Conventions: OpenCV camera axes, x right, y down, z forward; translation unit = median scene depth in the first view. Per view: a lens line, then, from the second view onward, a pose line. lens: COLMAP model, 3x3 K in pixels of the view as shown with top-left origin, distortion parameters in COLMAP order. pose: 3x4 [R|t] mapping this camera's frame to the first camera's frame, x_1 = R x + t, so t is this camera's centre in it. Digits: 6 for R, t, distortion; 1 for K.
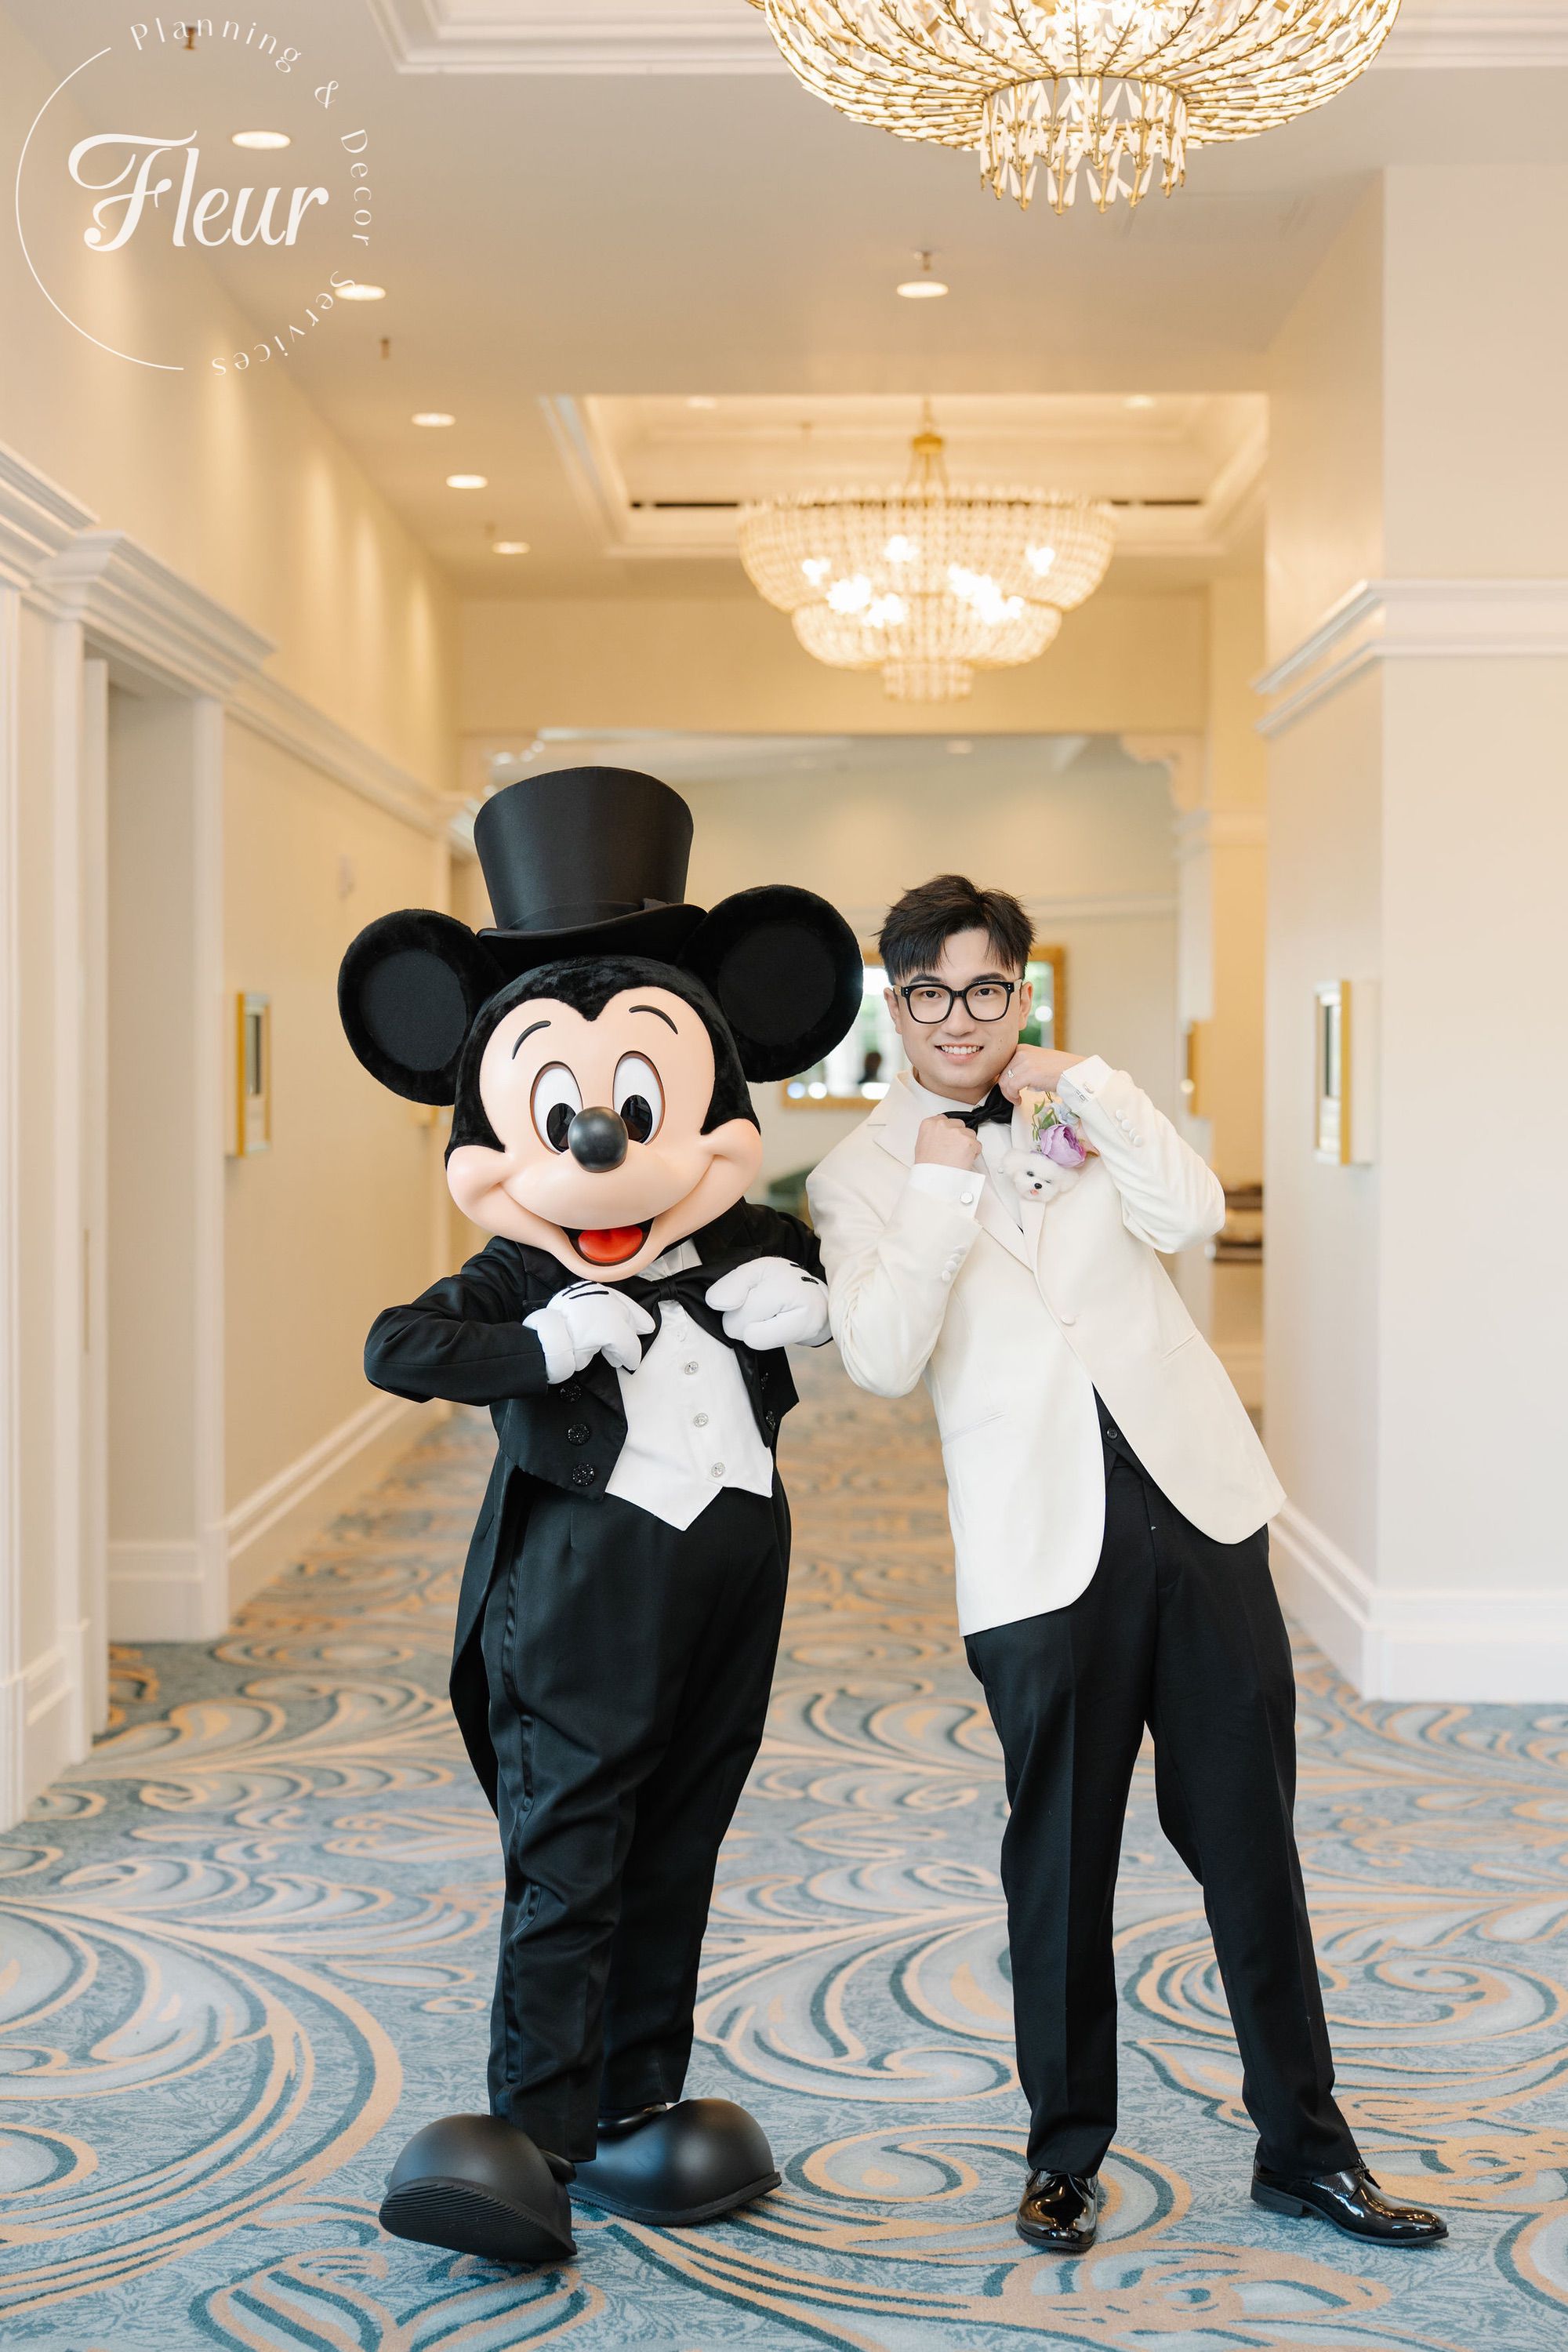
lens RADIAL K [[3747.5, 0, 719.9], [0, 3747.5, 1116.5], [0, 0, 1]] dist [-0.014245, 0.074622]
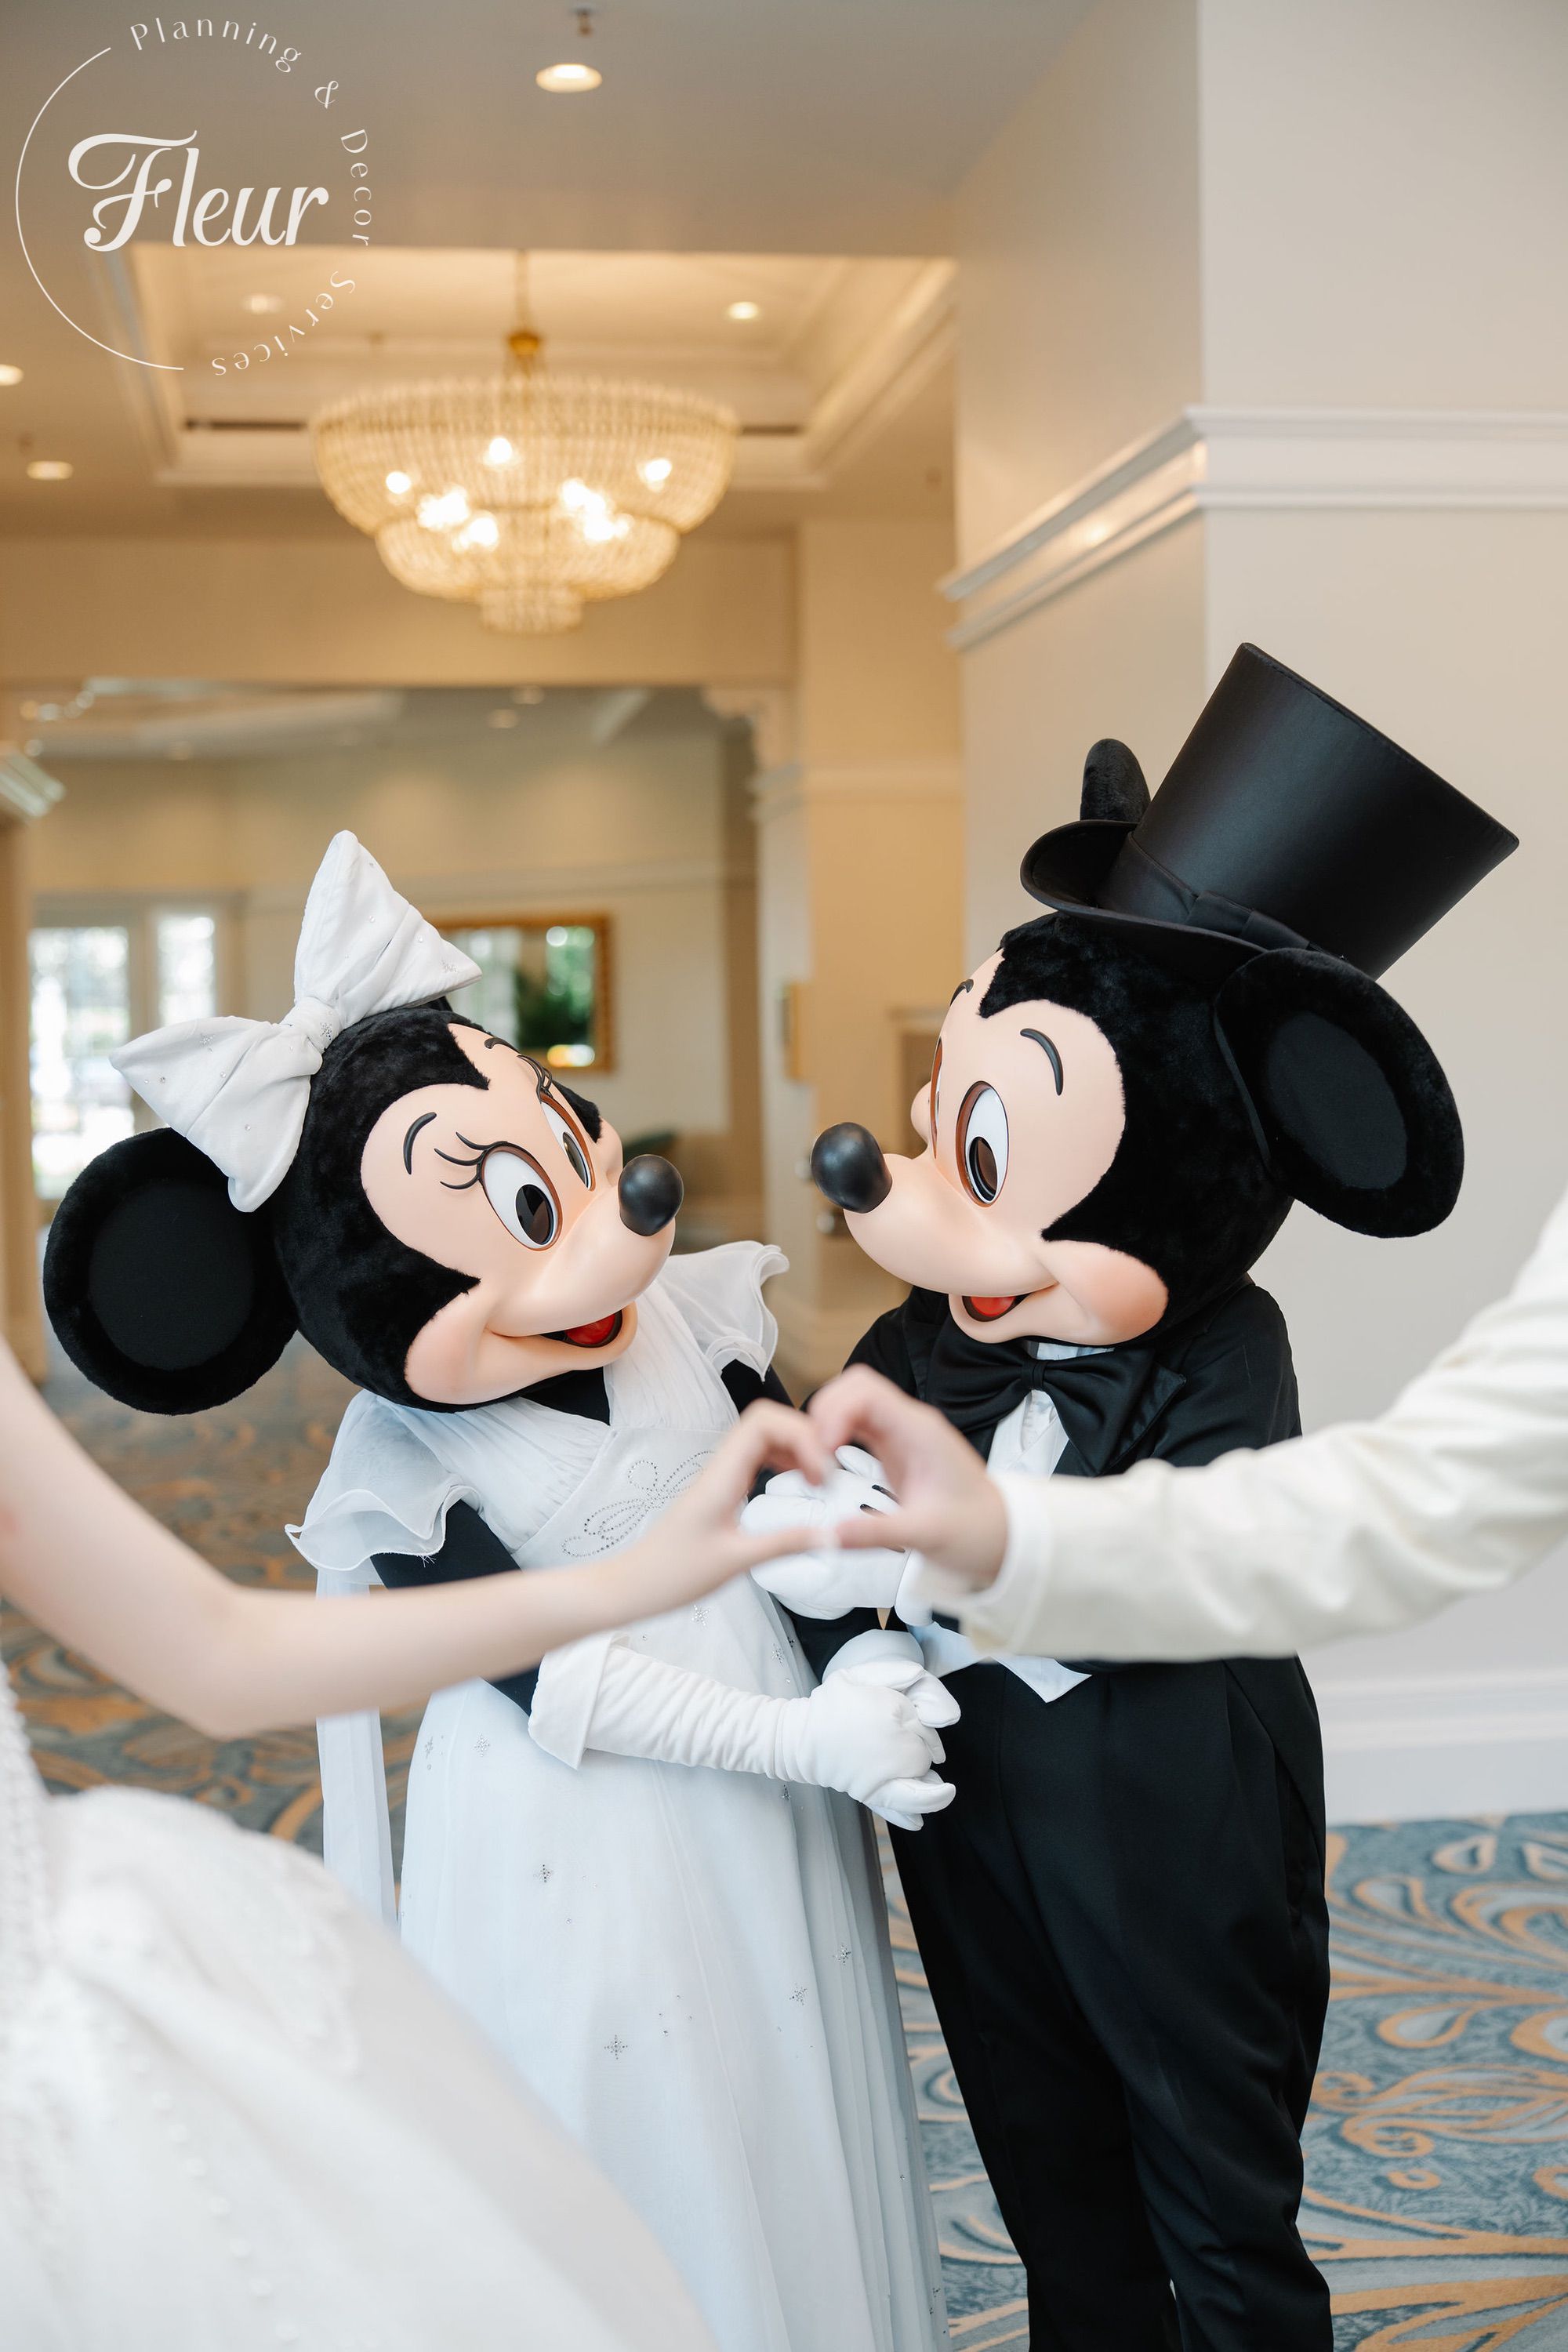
lens RADIAL K [[2916.2, 0, 736.8], [0, 2916.2, 1173.9], [0, 0, 1]] dist [-0.003096, 0.016387]
pose [[0.984393, -0.027632, 0.173803, -0.031117], [0.021080, 0.999000, 0.039433, -0.010346], [-0.174718, -0.035154, 0.983991, 0.432584]]
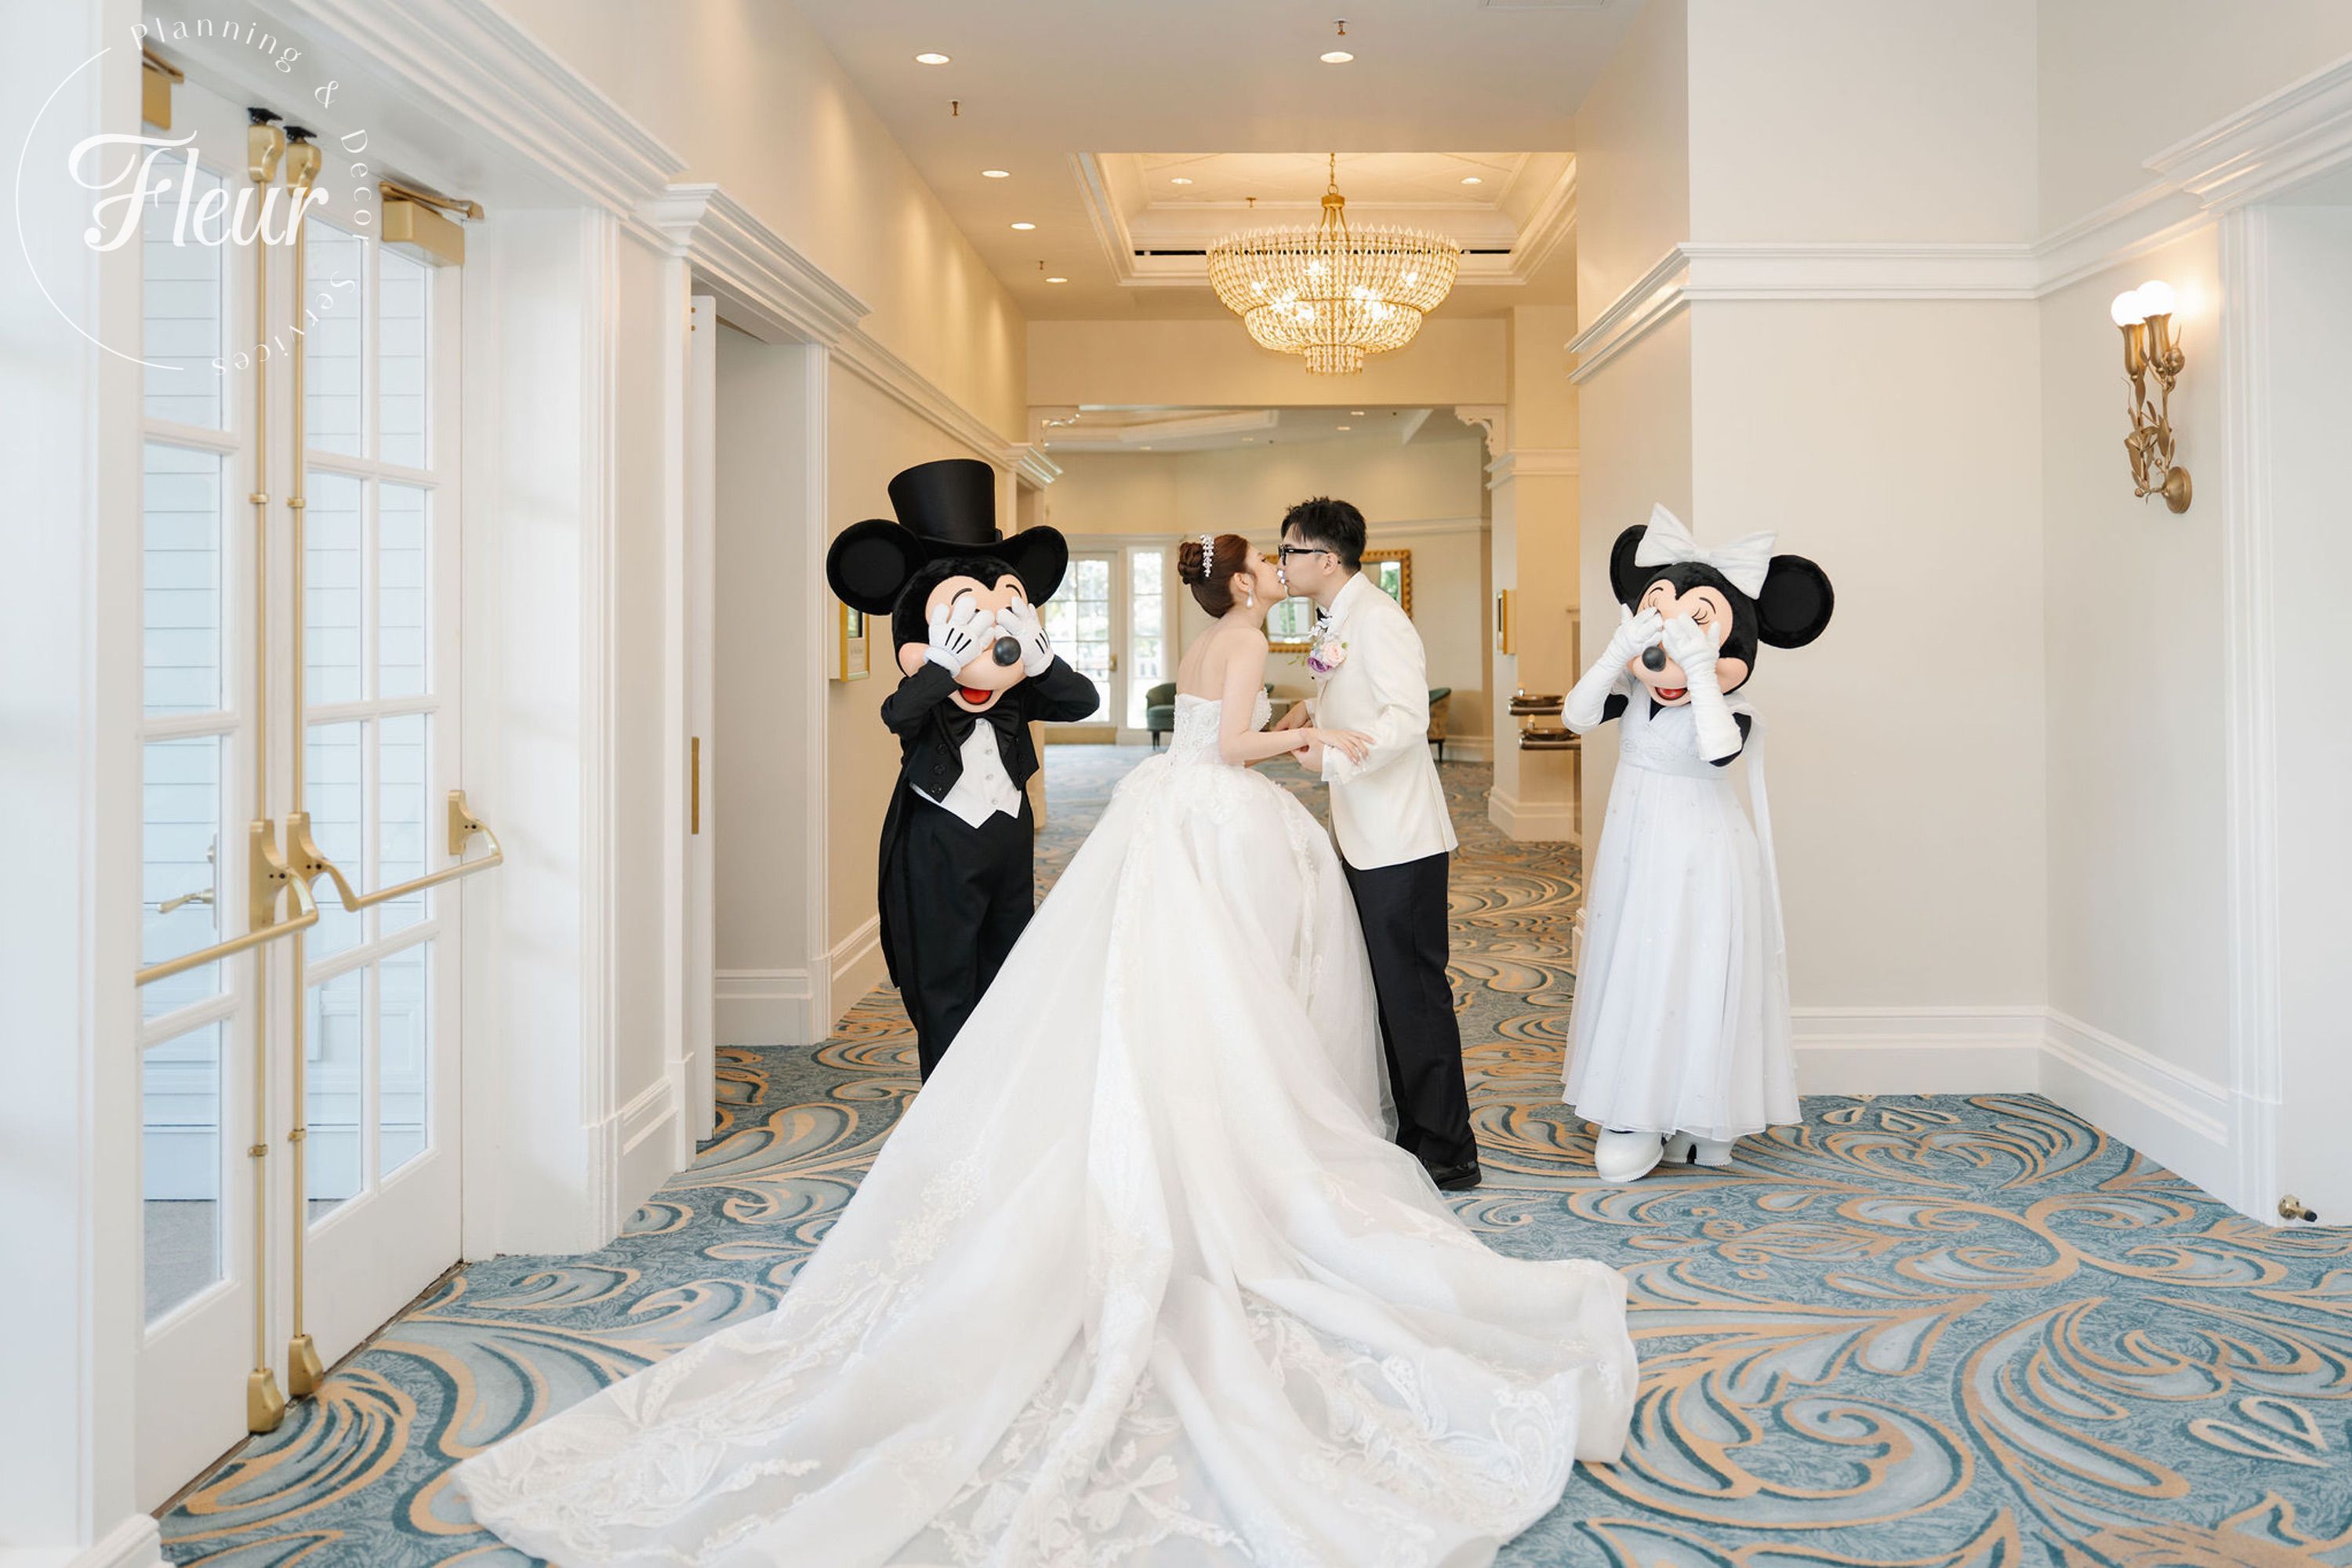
lens RADIAL K [[1968.8, 0, 1259.1], [0, 1968.8, 586.0], [0, 0, 1]] dist [-0.008901, -0.005487]
pose [[0.999529, -0.003484, 0.030506, 0.001961], [0.004565, 0.999361, -0.035453, 0.001229], [-0.030363, 0.035576, 0.998906, 0.324868]]
